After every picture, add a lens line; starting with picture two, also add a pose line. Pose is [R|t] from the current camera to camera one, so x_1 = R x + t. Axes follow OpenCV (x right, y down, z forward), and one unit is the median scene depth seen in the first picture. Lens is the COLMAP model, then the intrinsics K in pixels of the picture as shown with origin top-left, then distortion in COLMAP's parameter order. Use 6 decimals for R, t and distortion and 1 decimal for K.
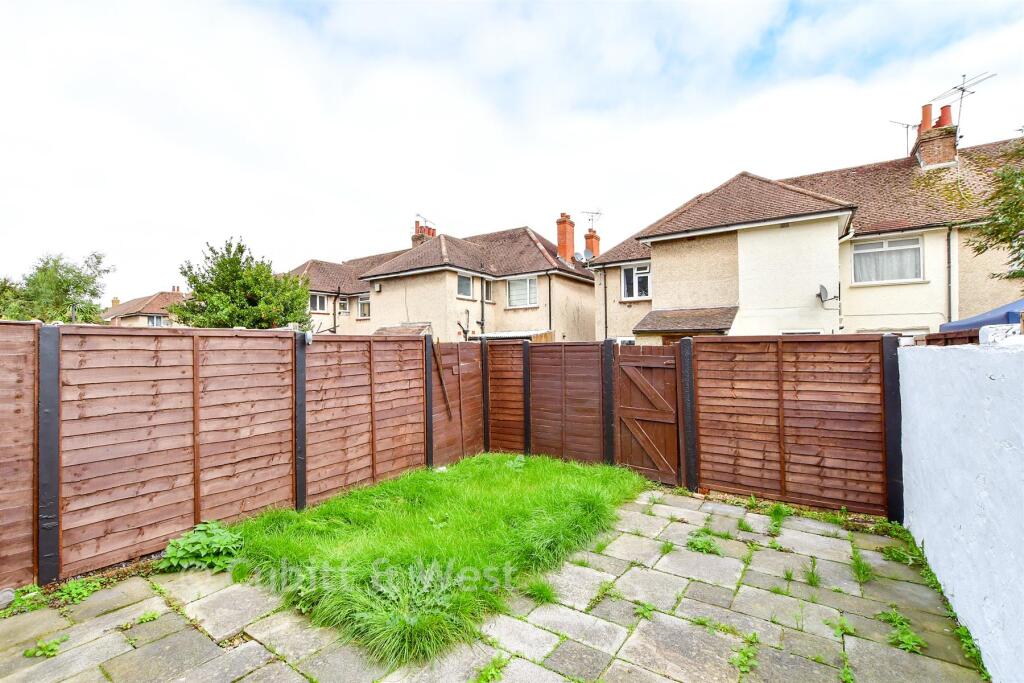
lens RADIAL K [[447.0, 0, 512.4], [0, 447.0, 343.6], [0, 0, 1]] dist [-0.000762, -0.000125]
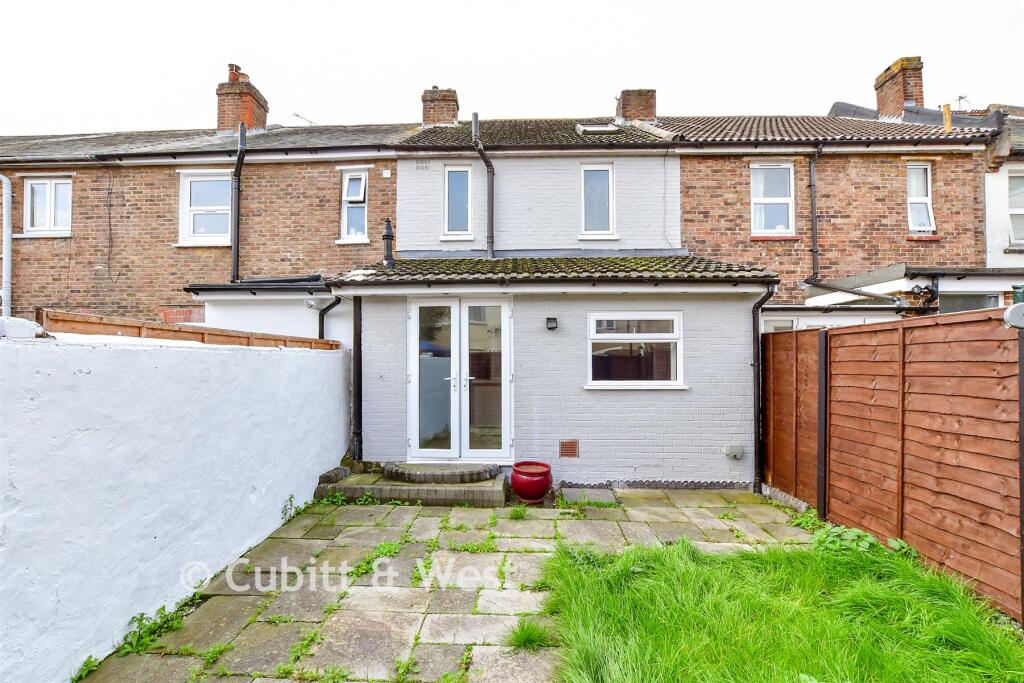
lens RADIAL K [[447.0, 0, 498.3], [0, 447.0, 358.9], [0, 0, 1]] dist [-0.000762, -0.000125]
pose [[-0.851524, 0.008309, -0.524249, 0.502946], [0.015874, 0.999825, -0.009938, 0.047299], [0.524075, -0.016784, -0.851507, 1.573018]]
